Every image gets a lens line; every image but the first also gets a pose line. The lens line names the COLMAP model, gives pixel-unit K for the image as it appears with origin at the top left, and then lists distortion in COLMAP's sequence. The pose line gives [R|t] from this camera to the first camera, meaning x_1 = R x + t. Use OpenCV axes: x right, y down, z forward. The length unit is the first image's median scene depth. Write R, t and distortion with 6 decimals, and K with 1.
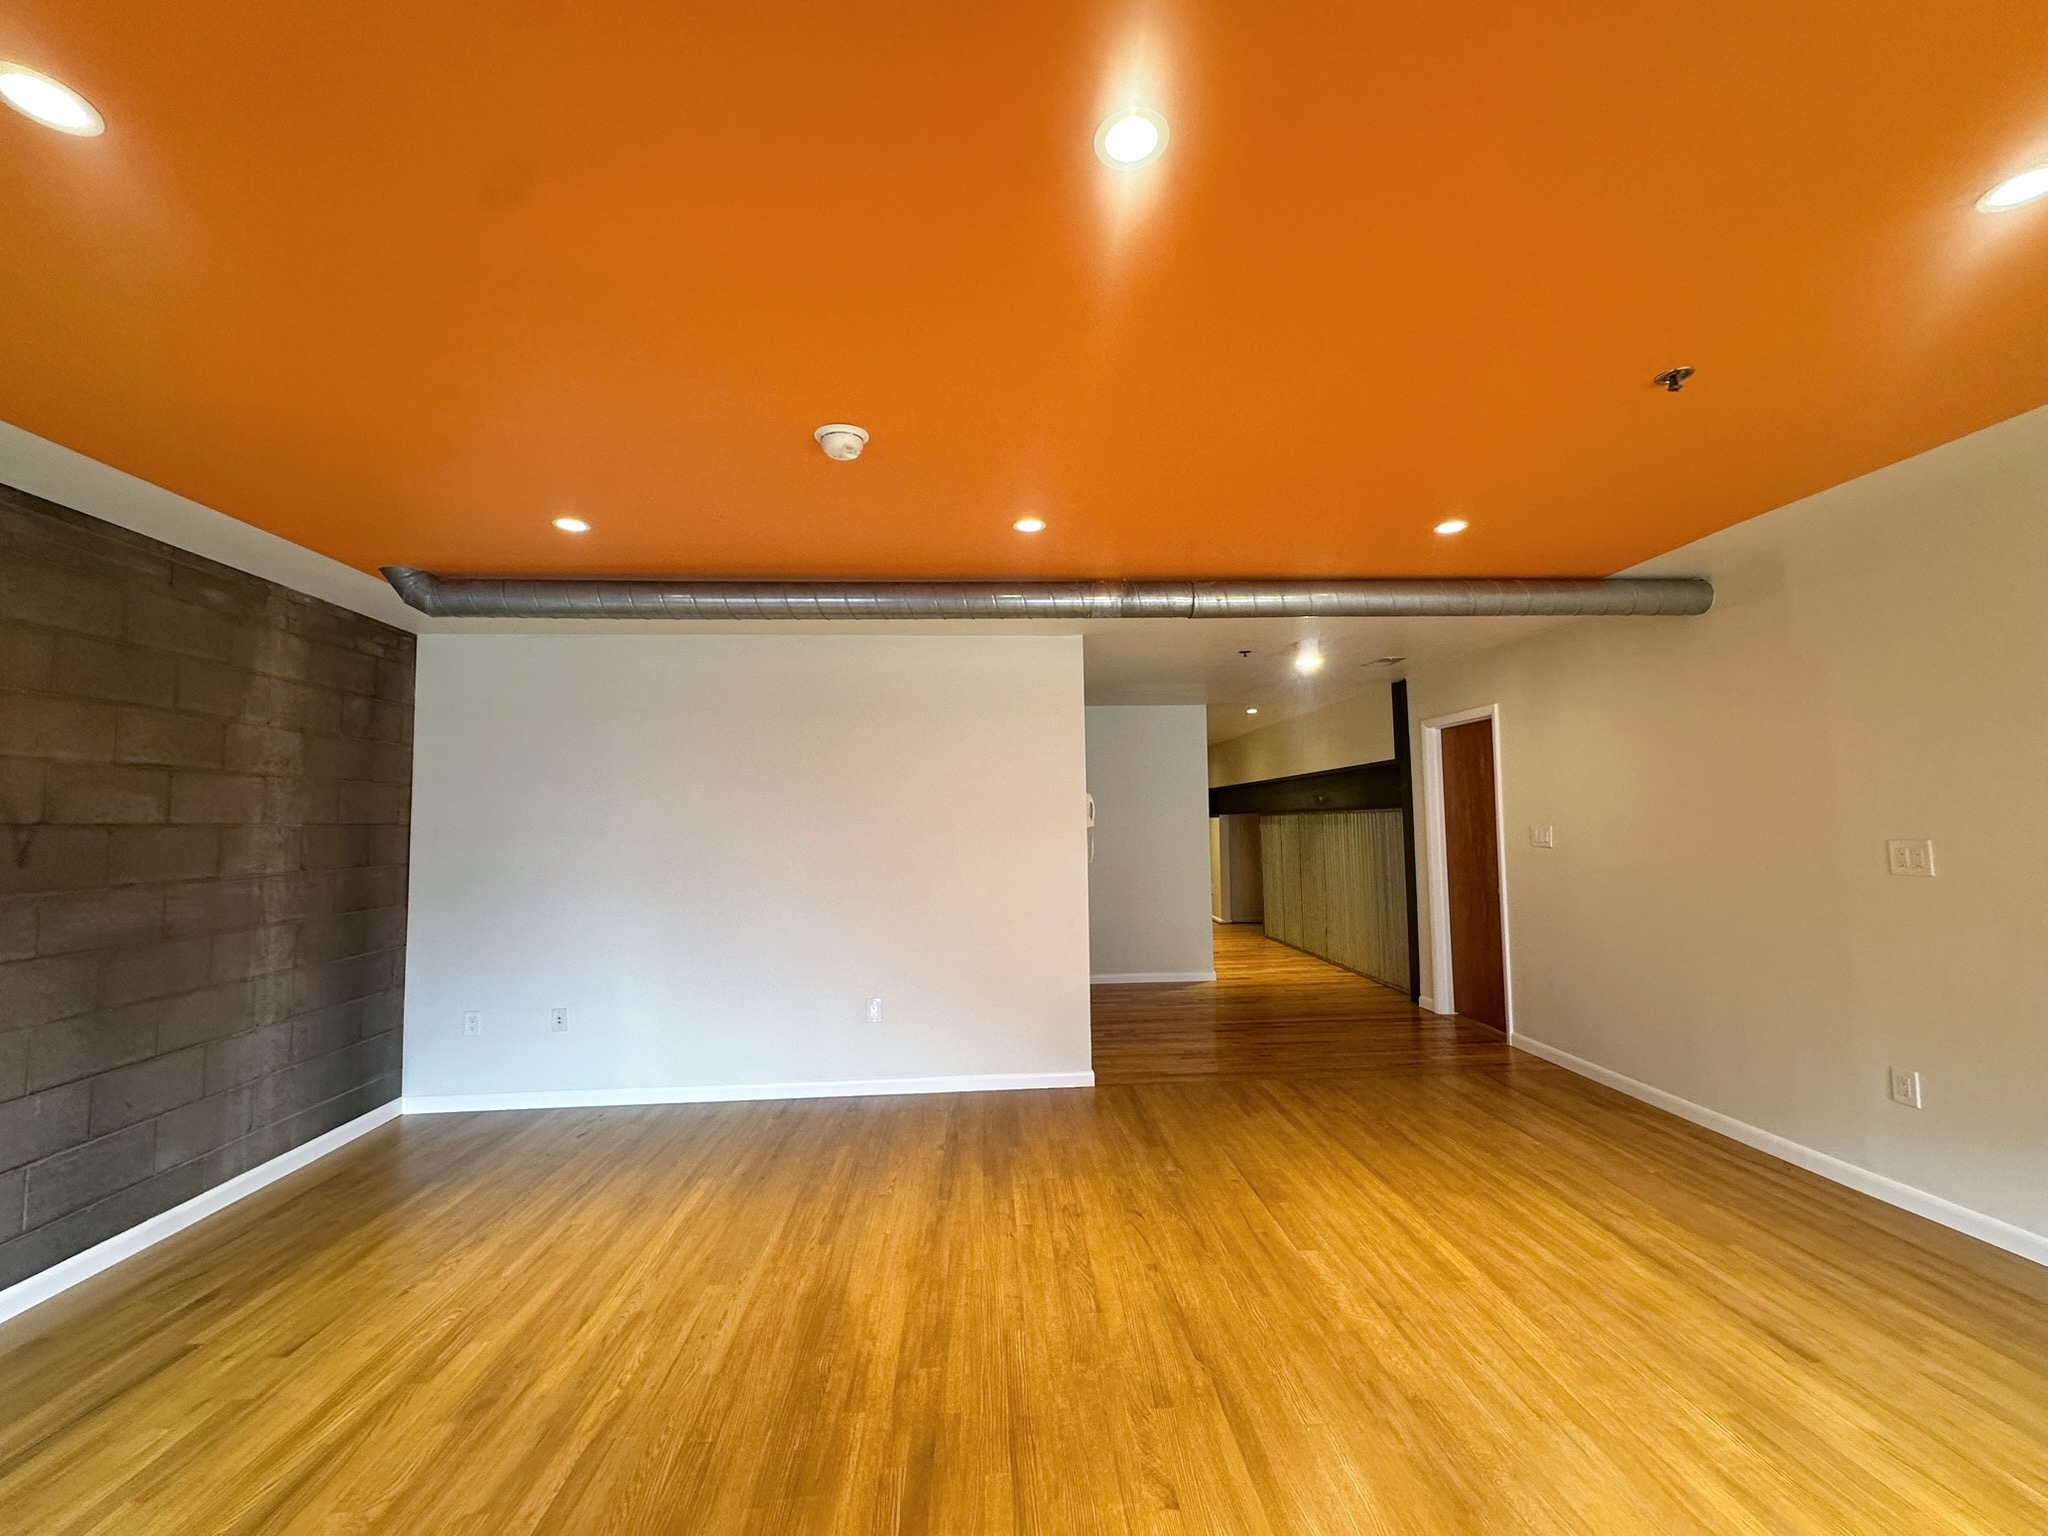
lens RADIAL K [[819.4, 0, 1029.1], [0, 819.4, 775.5], [0, 0, 1]] dist [-0.001182, -0.000081]
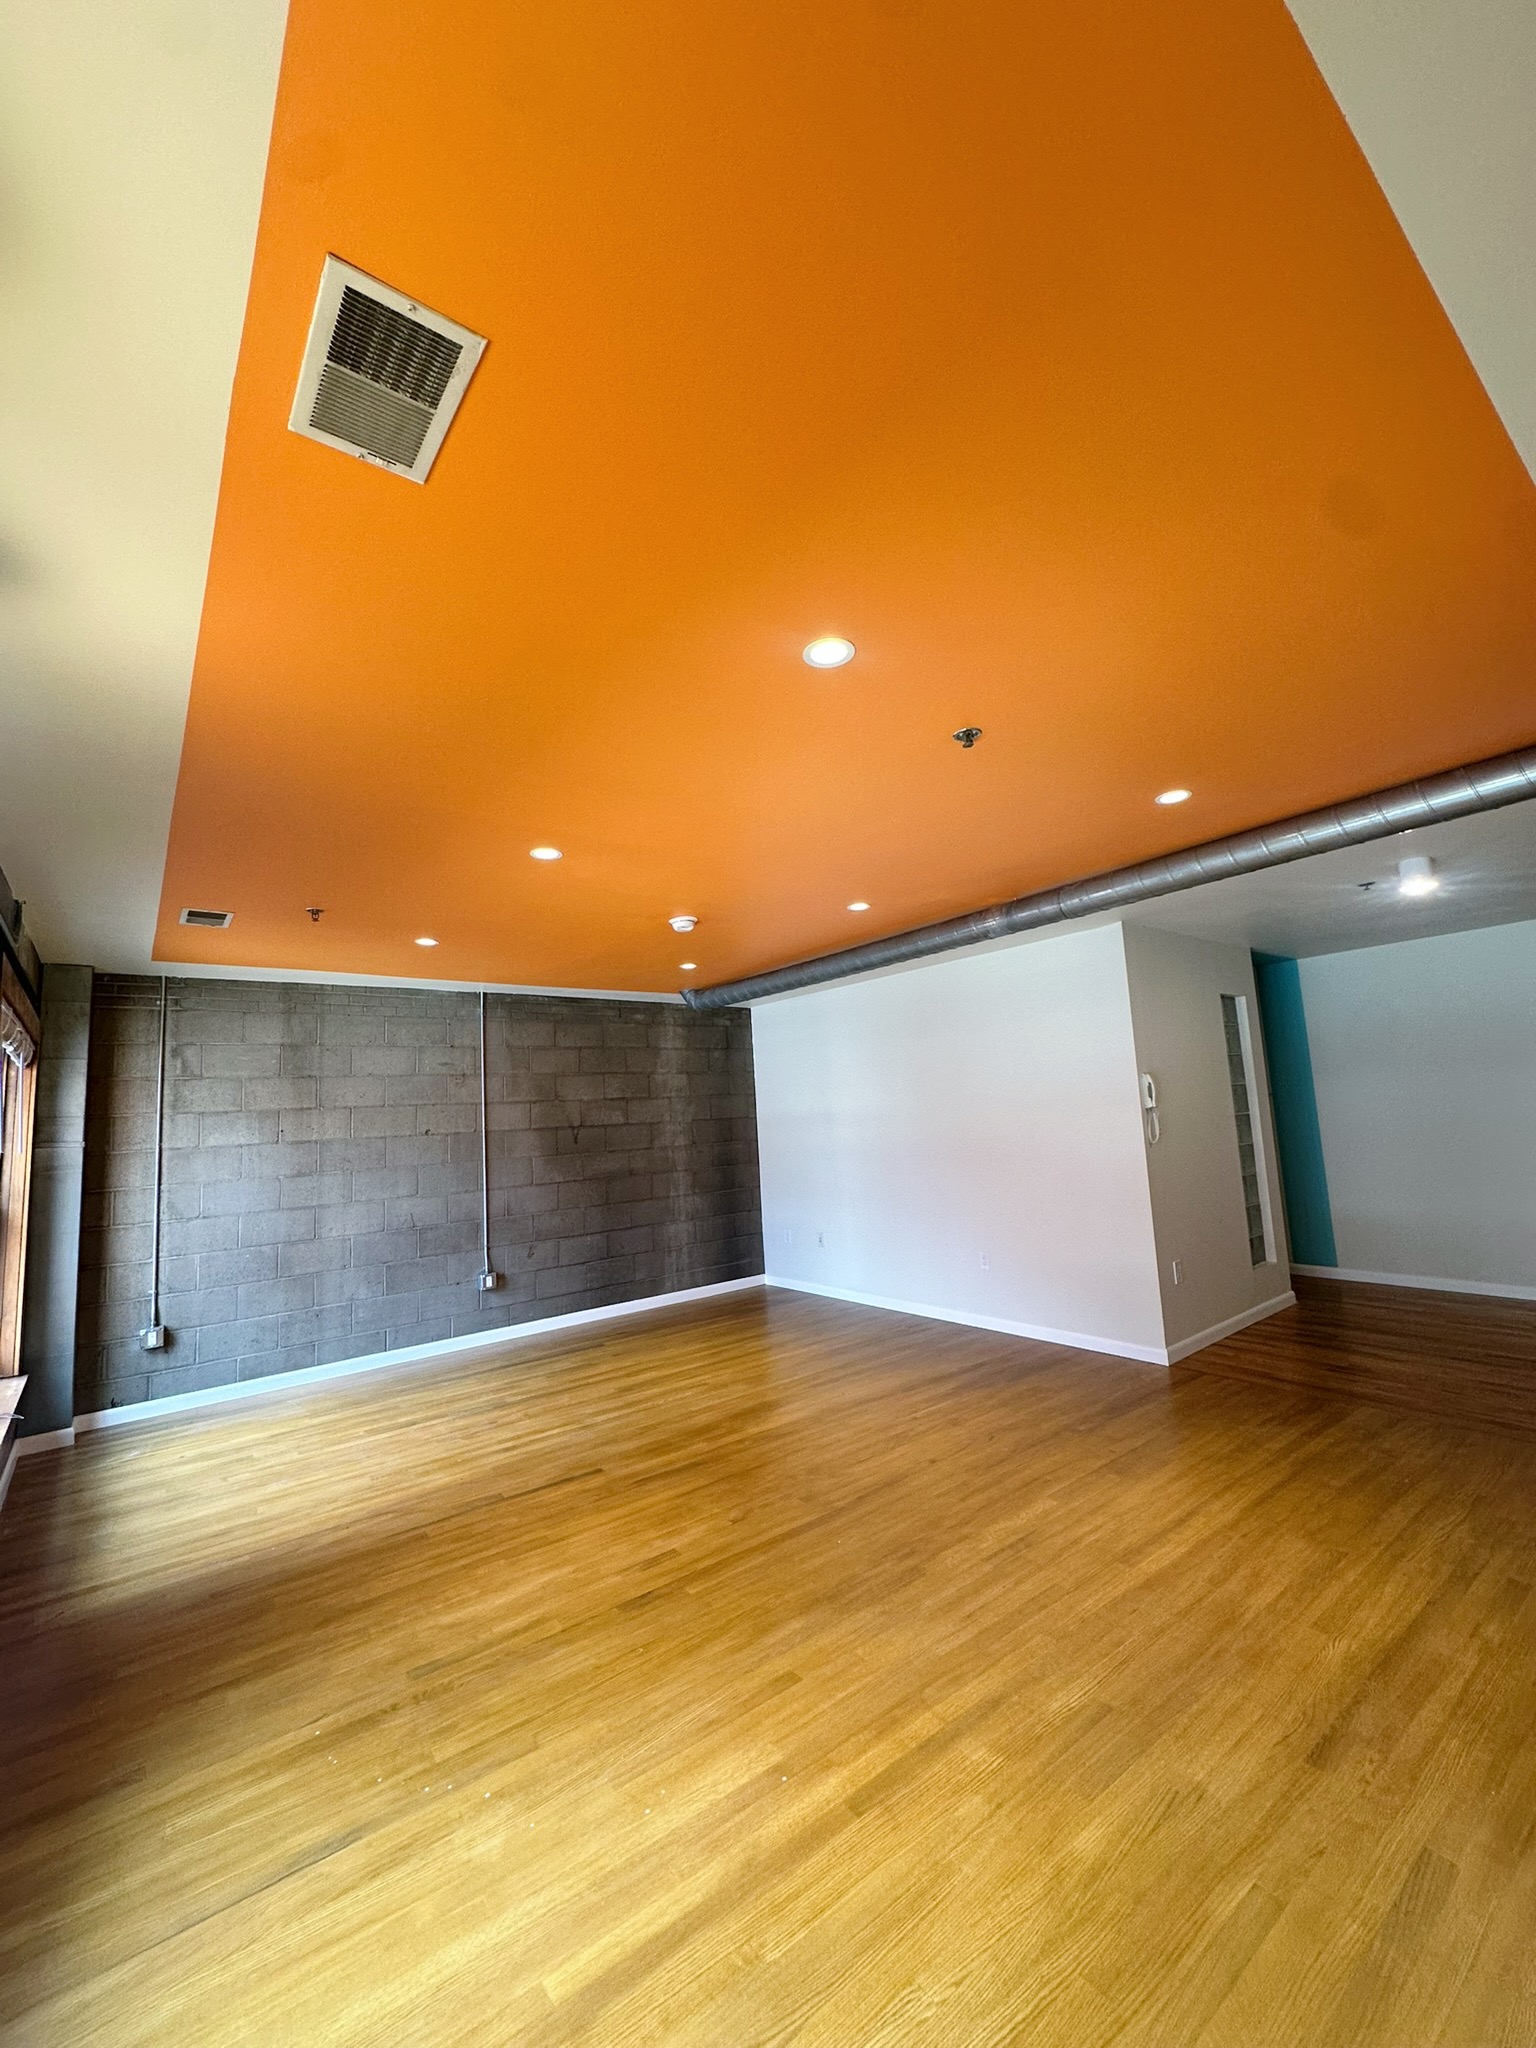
lens RADIAL K [[819.4, 0, 768.0], [0, 819.4, 1024.0], [0, 0, 1]] dist [-0.001182, -0.000081]
pose [[0.552975, -0.108691, -0.826078, 0.965415], [0.093542, 0.993285, -0.068075, -0.020903], [0.827931, -0.039629, 0.559429, 0.069244]]
